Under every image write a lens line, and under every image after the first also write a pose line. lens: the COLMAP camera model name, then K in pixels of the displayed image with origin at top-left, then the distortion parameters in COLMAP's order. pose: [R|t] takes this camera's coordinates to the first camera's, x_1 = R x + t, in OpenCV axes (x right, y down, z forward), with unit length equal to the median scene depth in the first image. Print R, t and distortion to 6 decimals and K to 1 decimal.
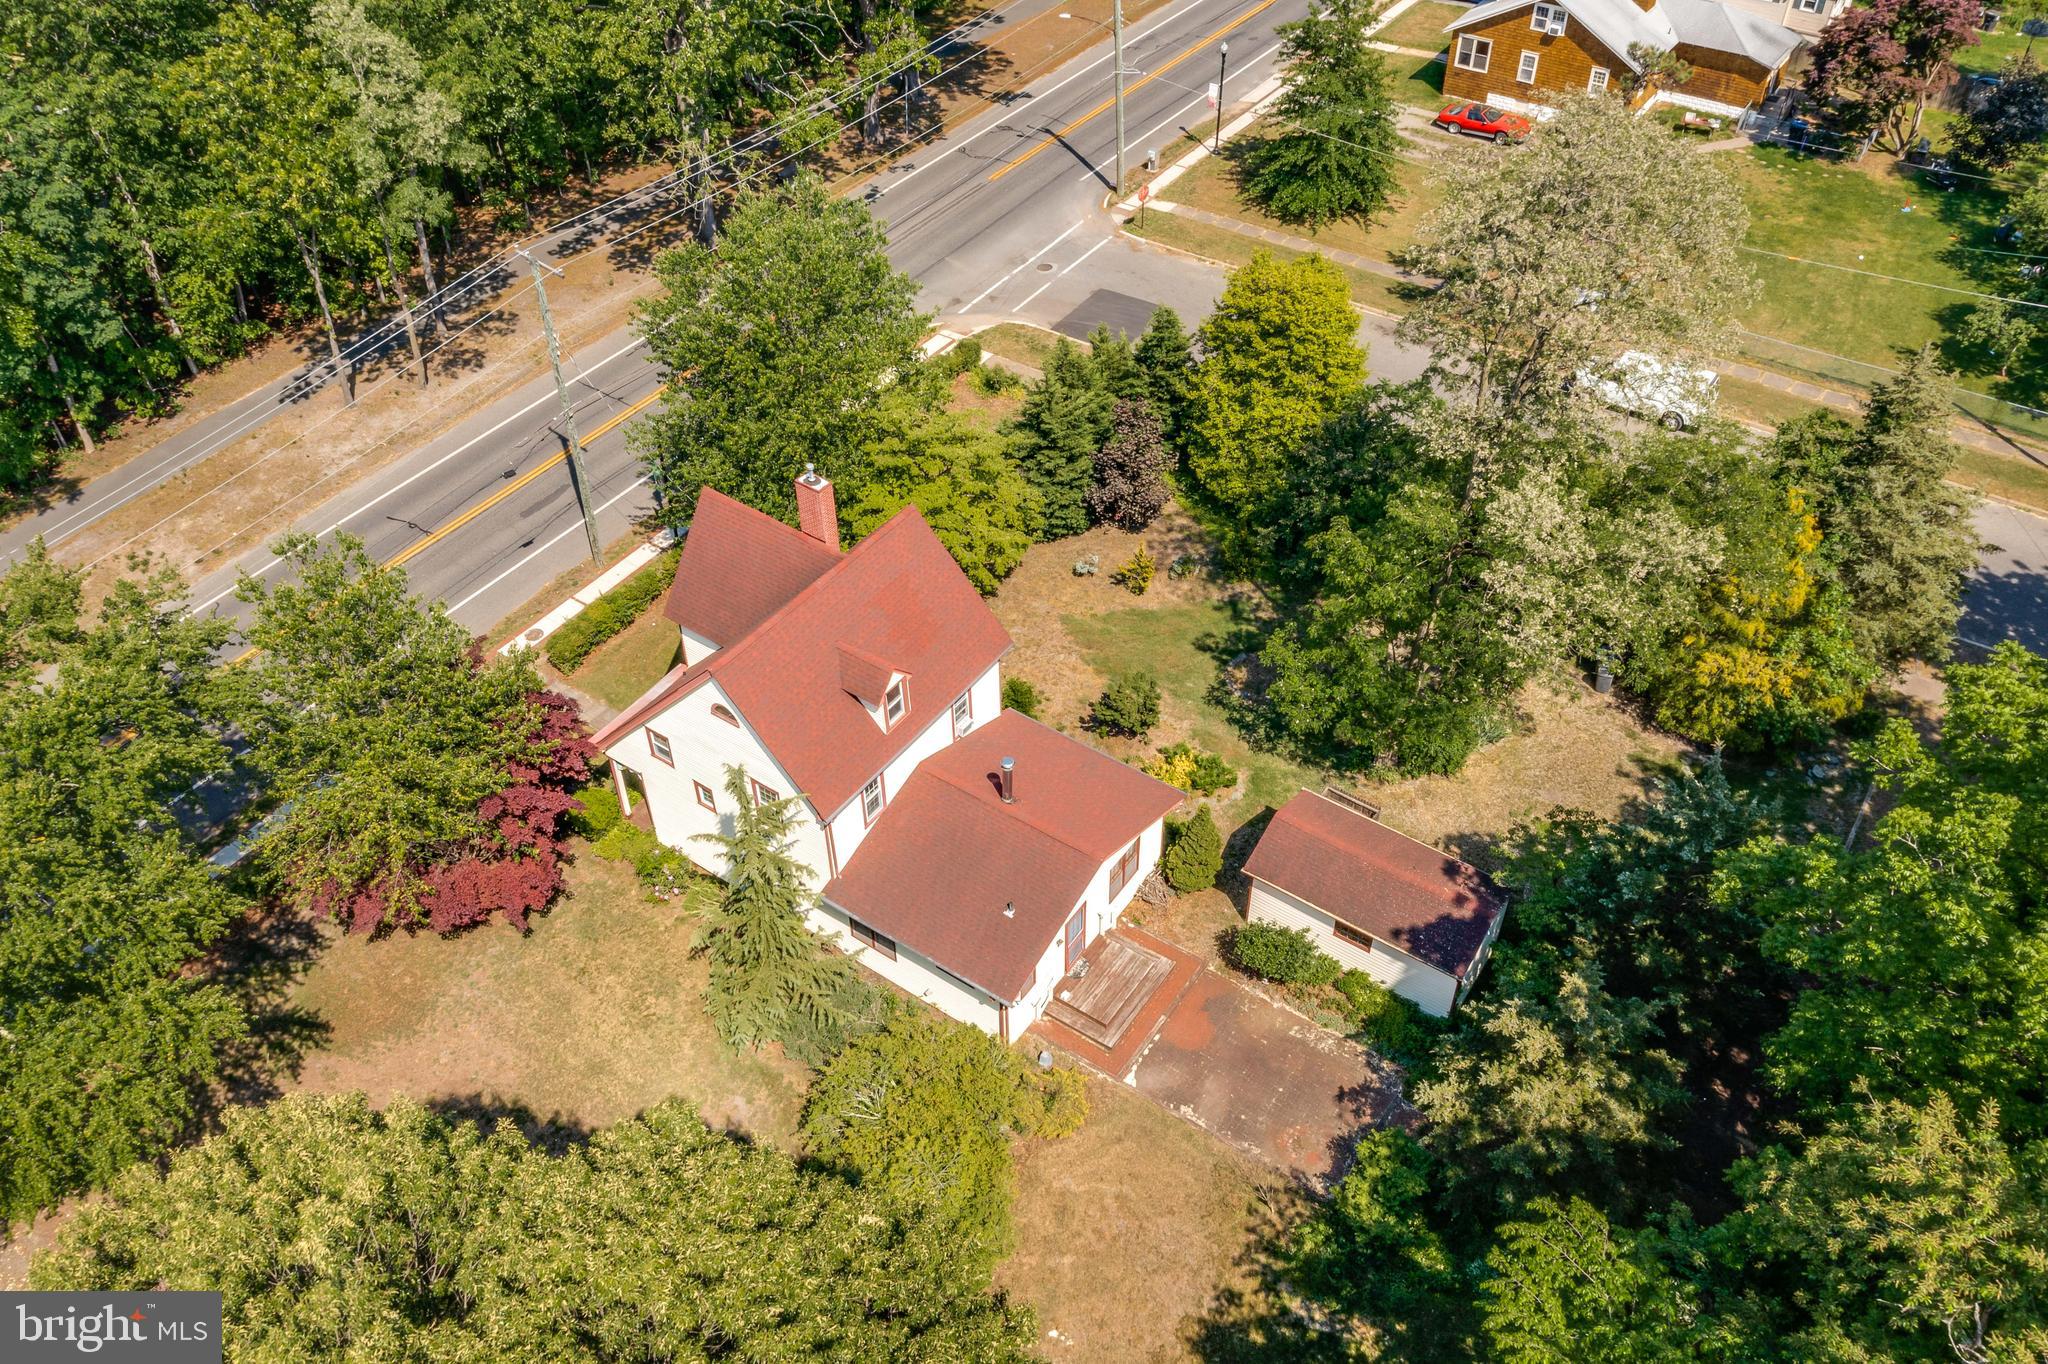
lens RADIAL K [[1591.9, 0, 1088.1], [0, 1591.9, 677.9], [0, 0, 1]] dist [0.001965, -0.005207]
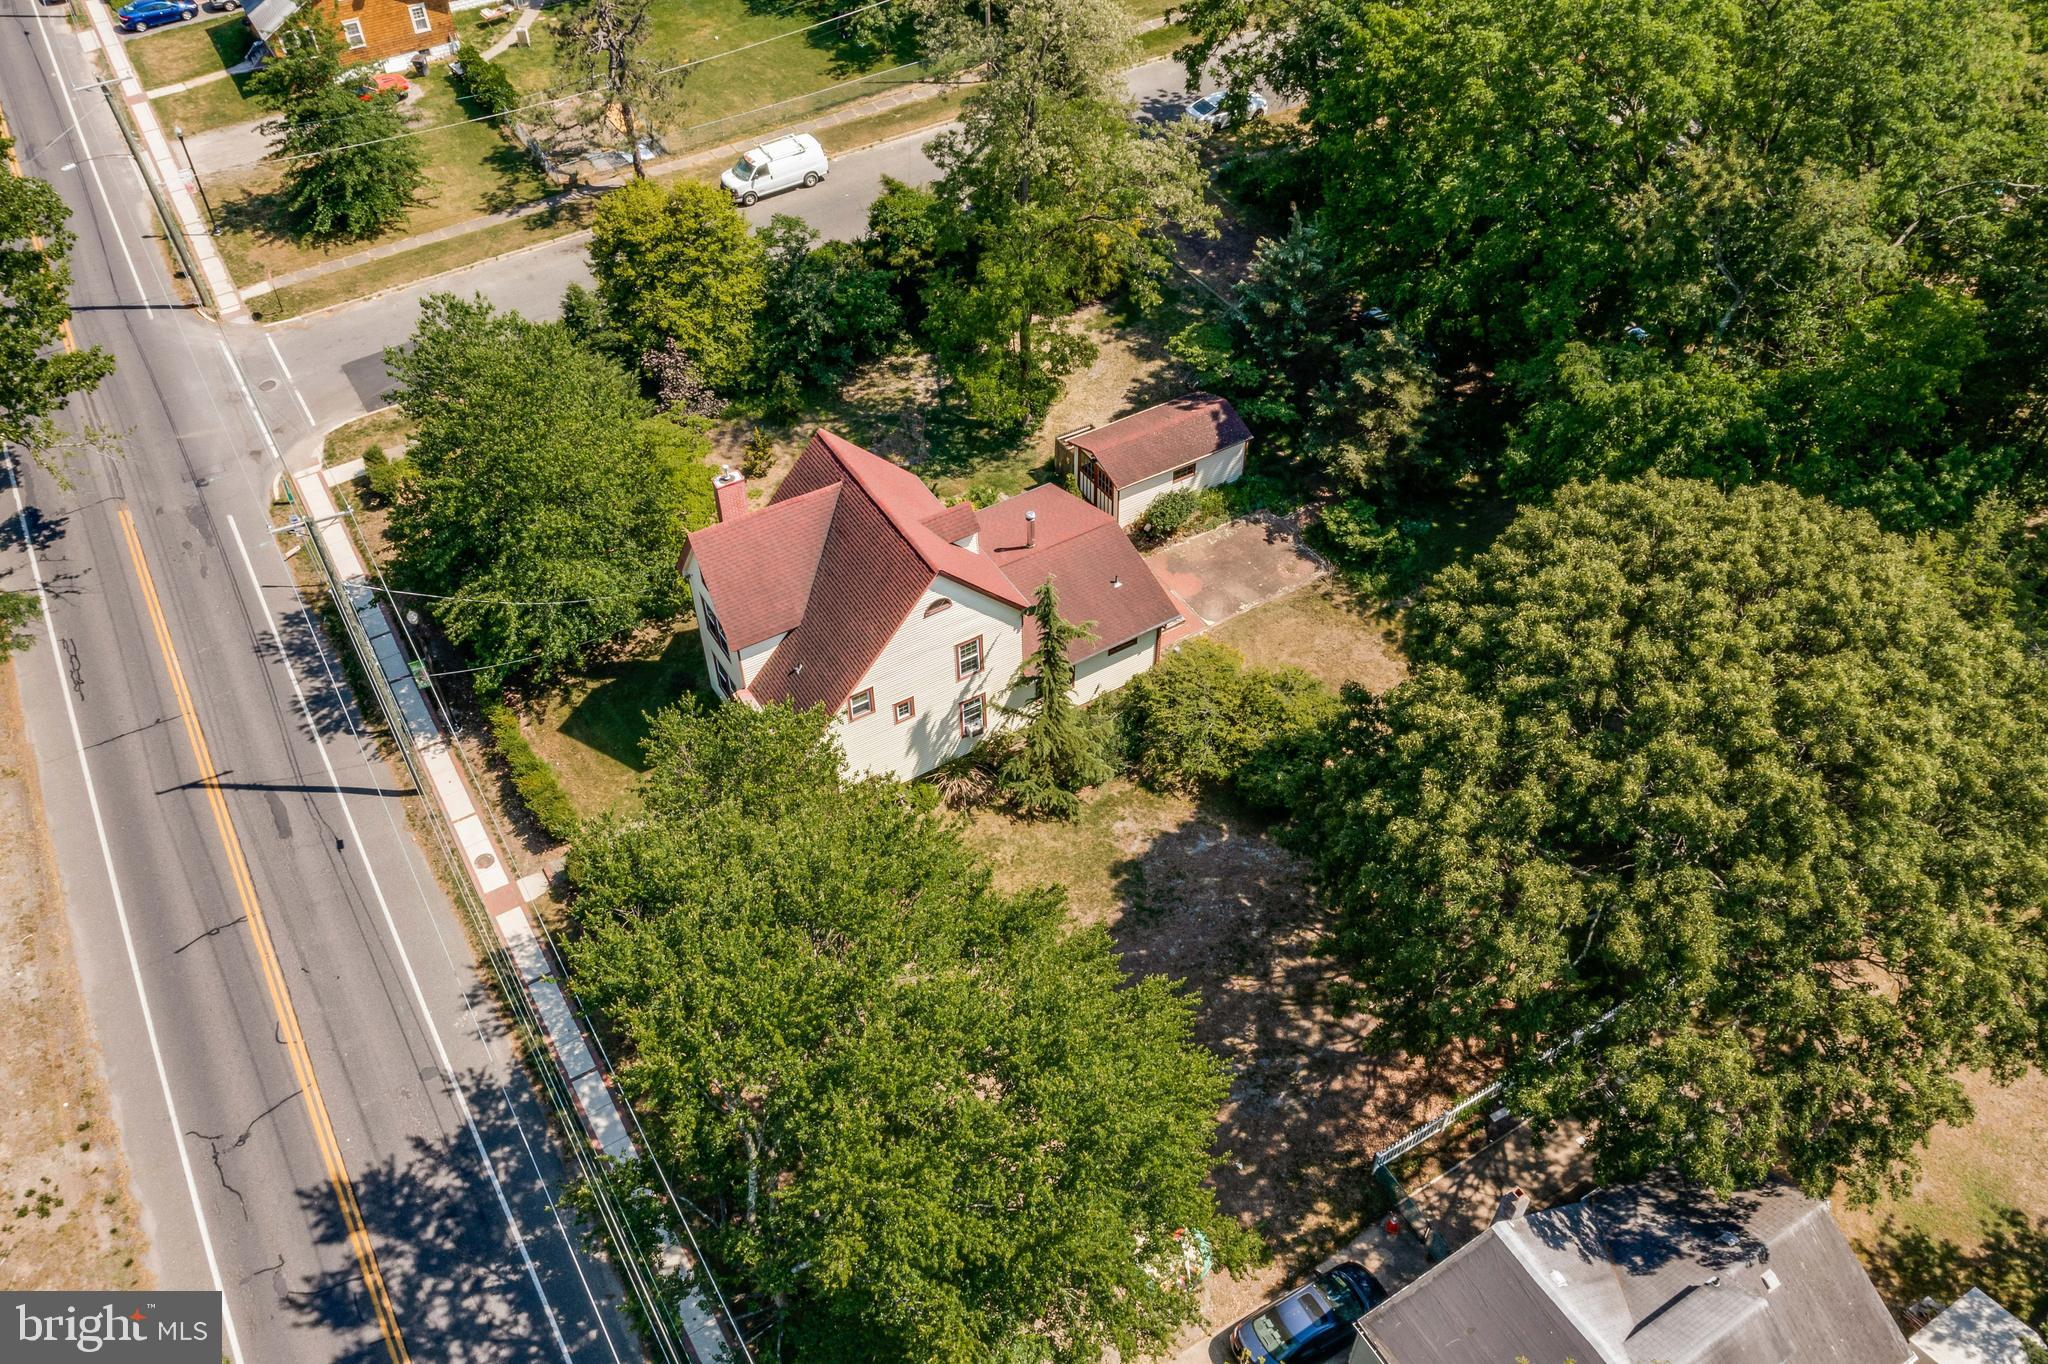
lens RADIAL K [[1598.4, 0, 1024.0], [0, 1598.4, 682.0], [0, 0, 1]] dist [-0.085510, 0.135262]
pose [[0.408145, -0.654462, 0.636472, -0.563885], [0.622592, 0.709445, 0.330254, -0.163288], [-0.667680, 0.261471, 0.697020, 0.084898]]
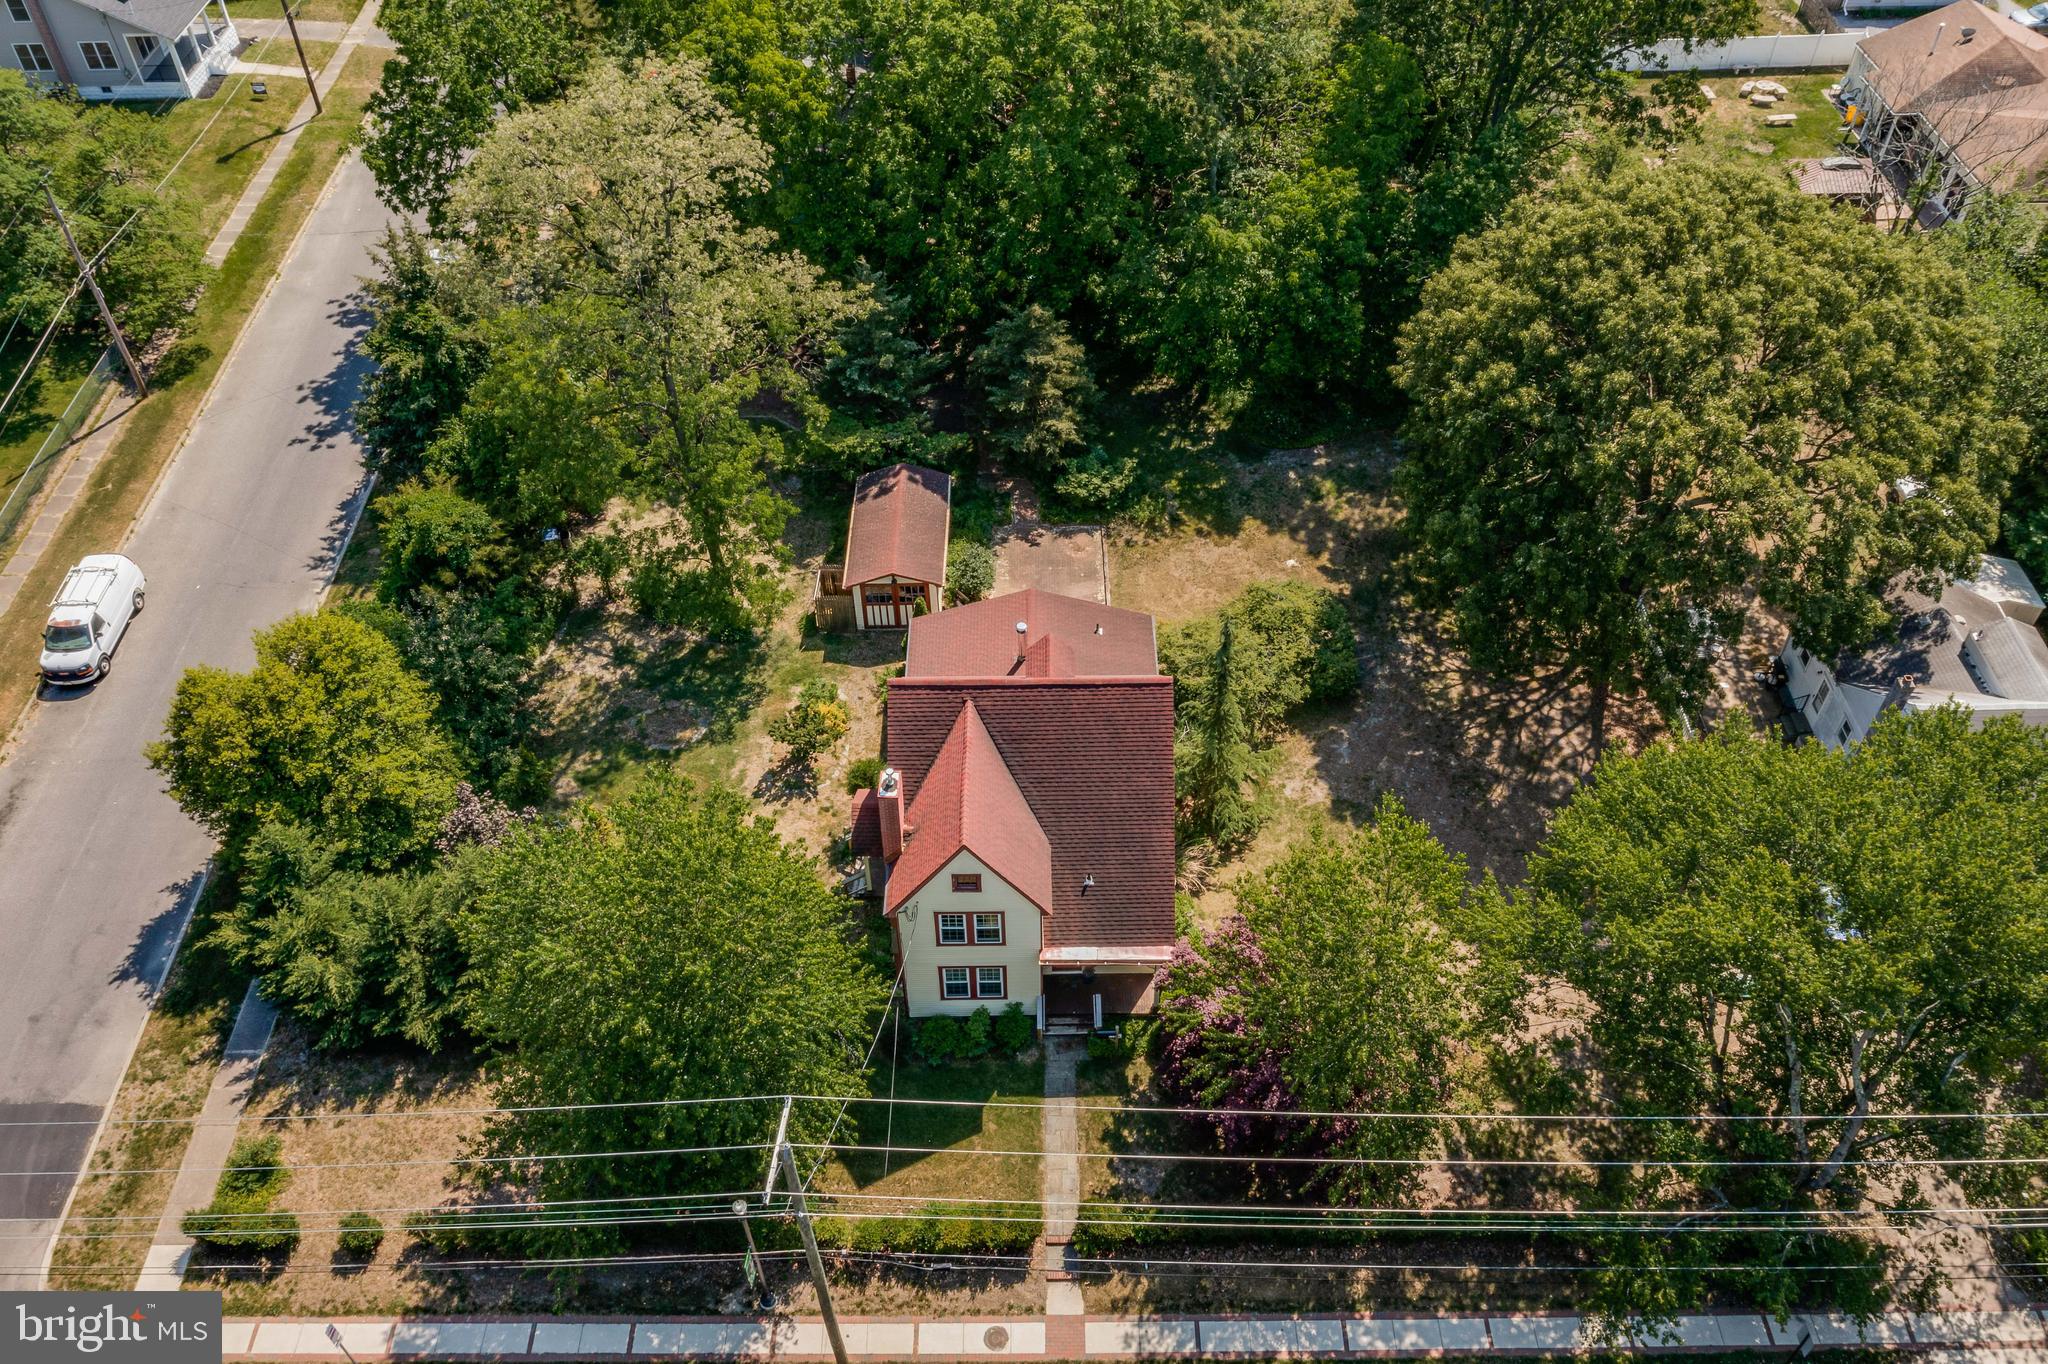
lens RADIAL K [[1591.9, 0, 1088.1], [0, 1591.9, 677.9], [0, 0, 1]] dist [0.001965, -0.005207]
pose [[-0.570964, -0.584219, 0.576791, -0.474385], [0.571024, 0.222180, 0.790296, -0.509900], [-0.589857, 0.780592, 0.206746, 0.438315]]
